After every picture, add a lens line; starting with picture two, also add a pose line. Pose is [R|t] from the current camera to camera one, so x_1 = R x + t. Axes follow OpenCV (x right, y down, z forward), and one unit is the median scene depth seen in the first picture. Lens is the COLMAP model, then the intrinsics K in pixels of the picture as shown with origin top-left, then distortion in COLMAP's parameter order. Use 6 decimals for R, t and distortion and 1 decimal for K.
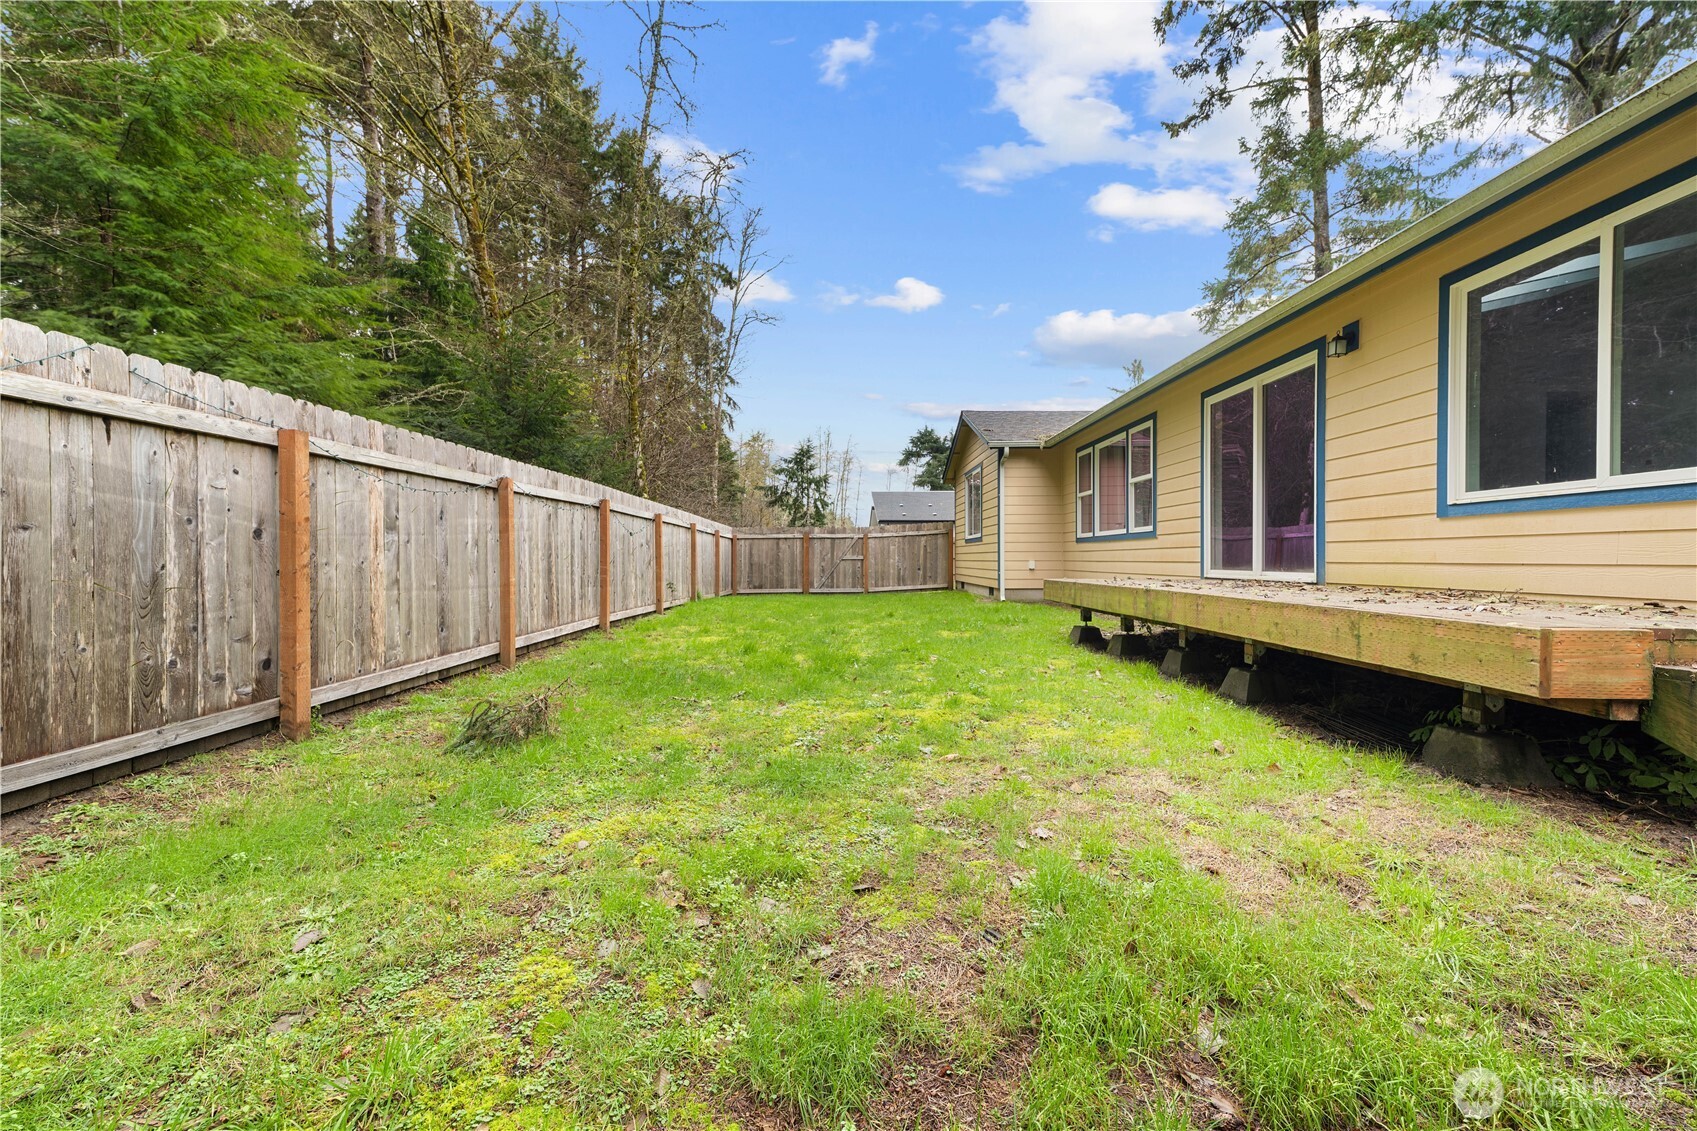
lens RADIAL K [[669.1, 0, 846.8], [0, 669.1, 572.7], [0, 0, 1]] dist [0.028008, 0.000420]
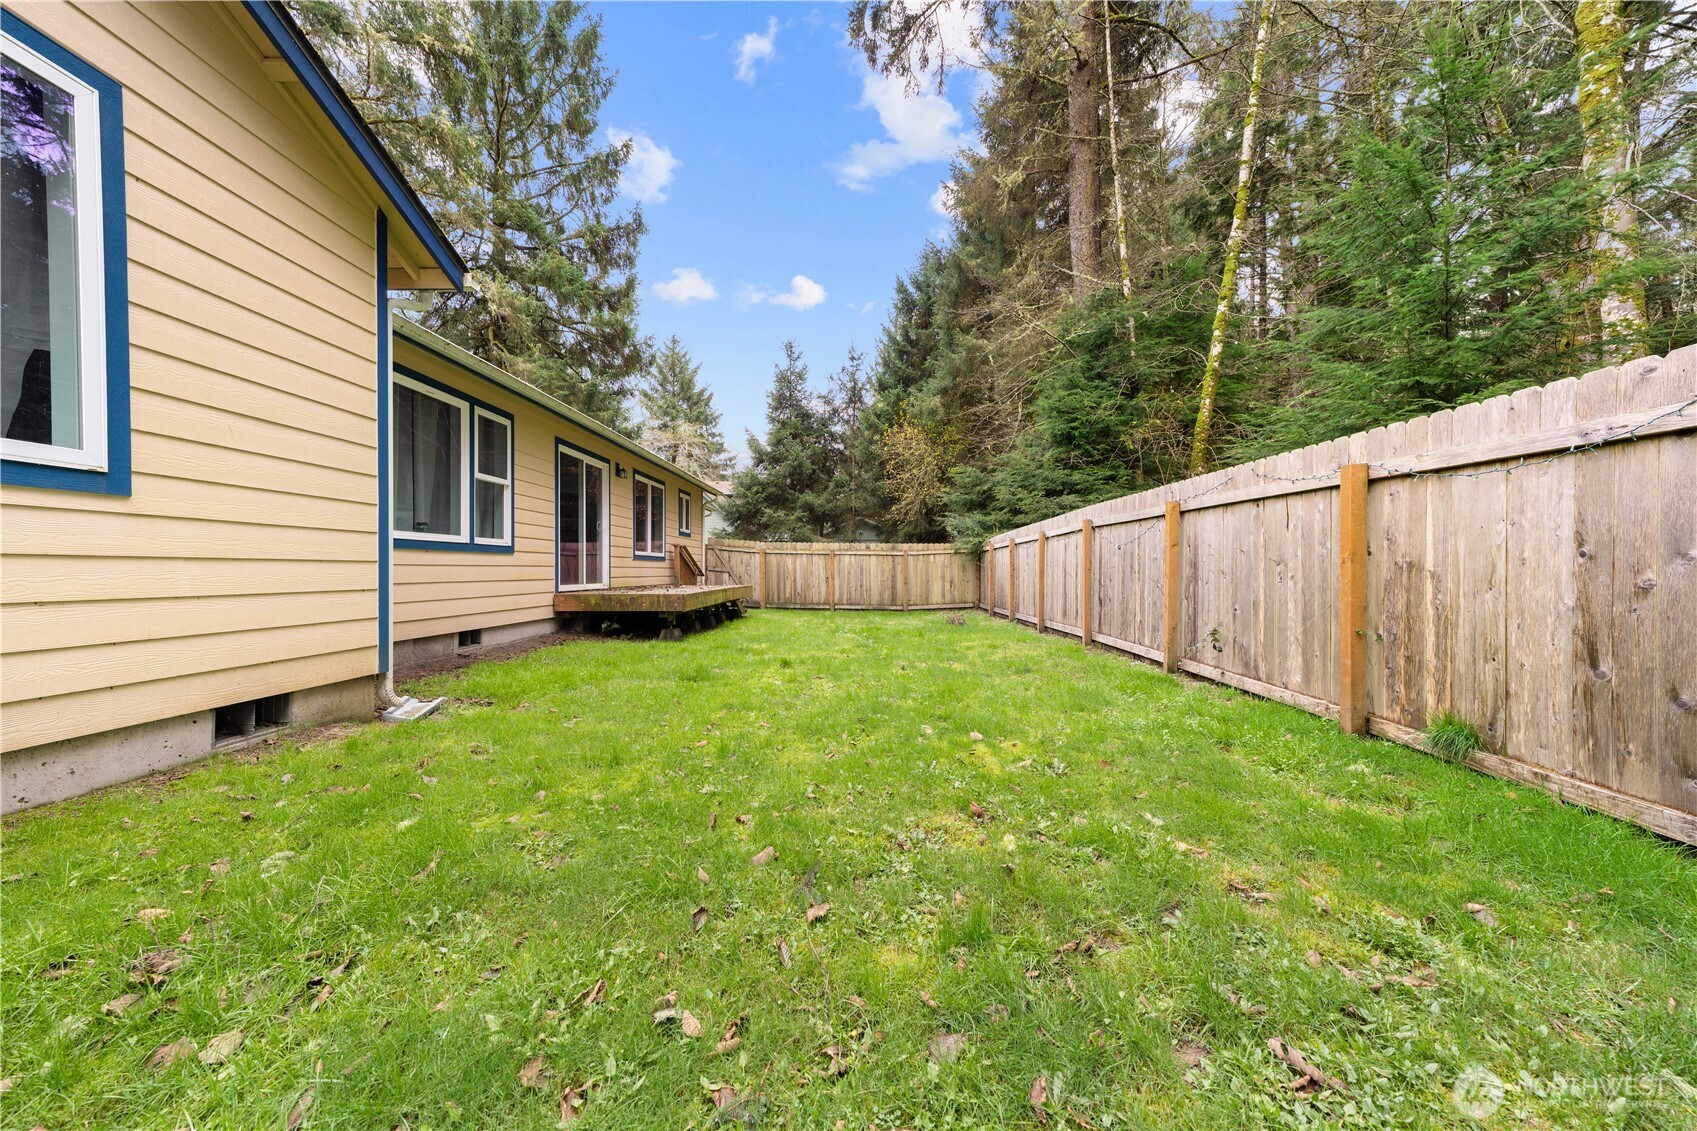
lens RADIAL K [[669.1, 0, 846.8], [0, 669.1, 572.7], [0, 0, 1]] dist [0.028008, 0.000420]
pose [[-0.999910, -0.007128, 0.011340, 0.004495], [-0.006862, 0.999703, 0.023392, -0.042086], [-0.011503, 0.023312, -0.999662, 1.567999]]
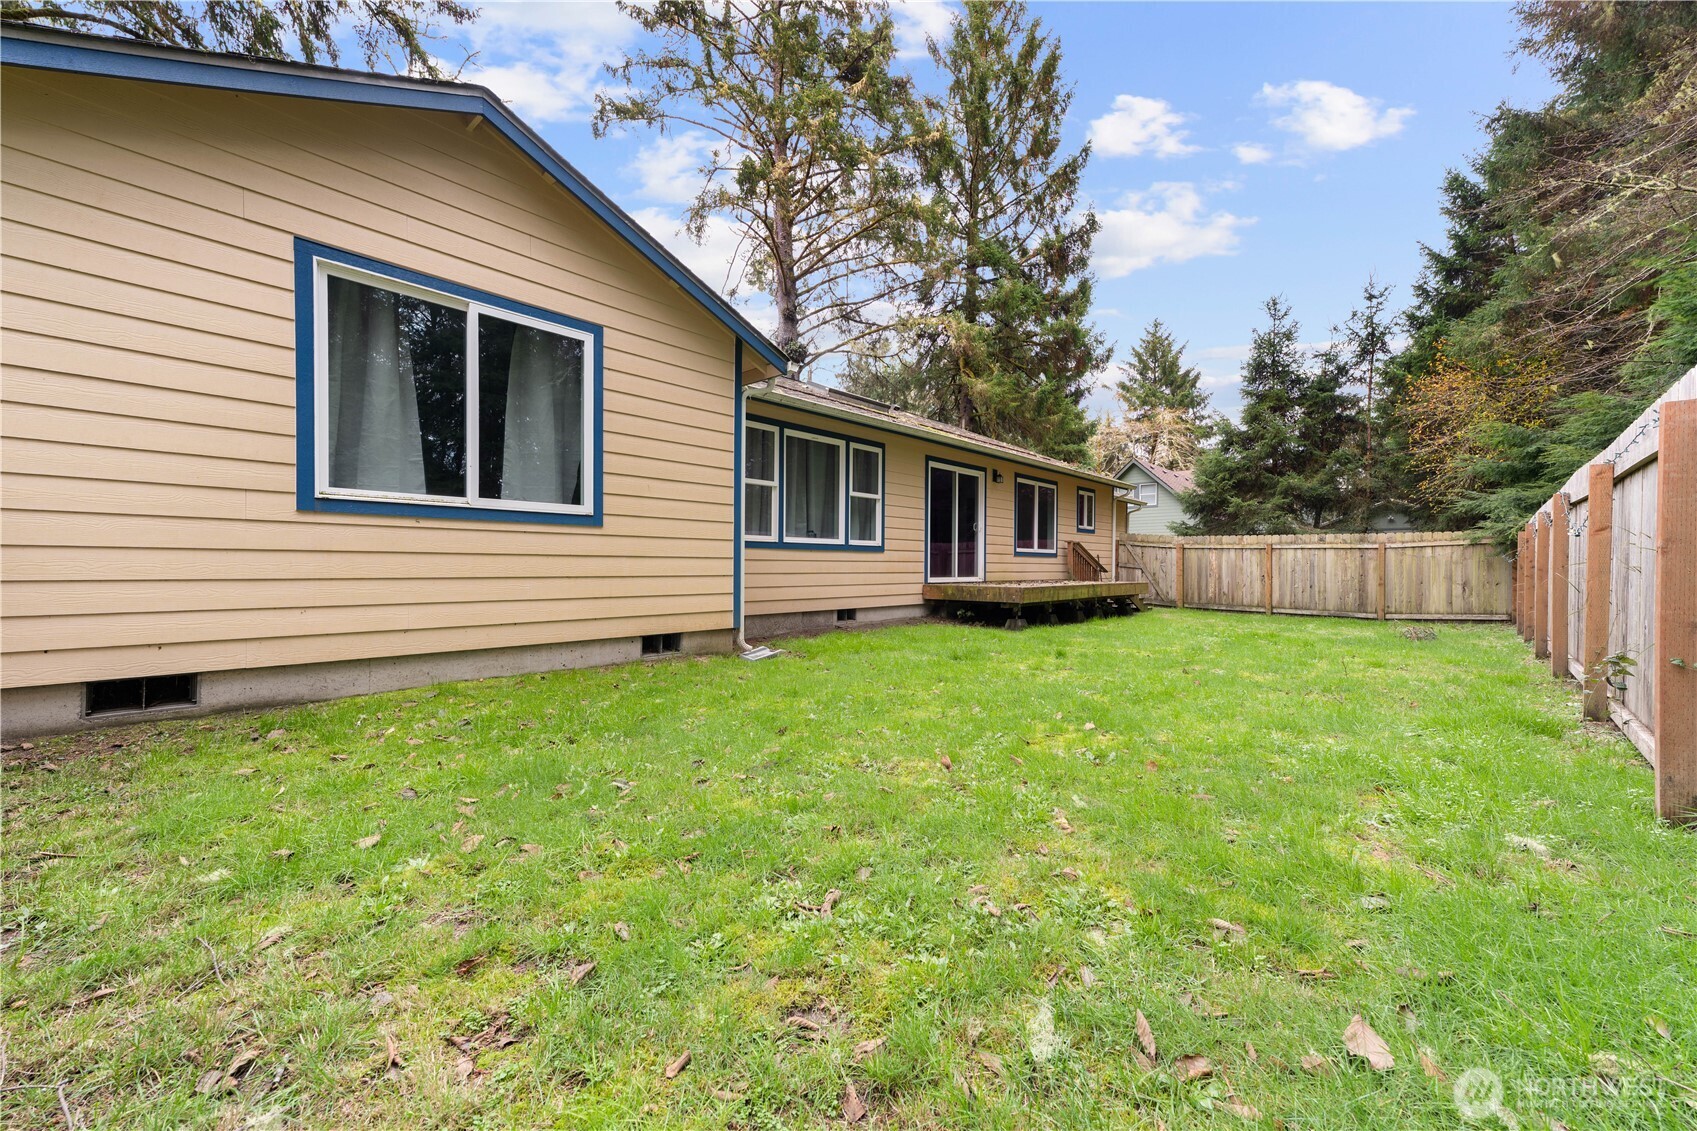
lens RADIAL K [[669.1, 0, 846.8], [0, 669.1, 572.7], [0, 0, 1]] dist [0.028008, 0.000420]
pose [[-0.745032, -0.018553, 0.666771, -0.216441], [0.002013, 0.999546, 0.030062, -0.042387], [-0.667026, 0.023740, -0.744656, 1.570432]]
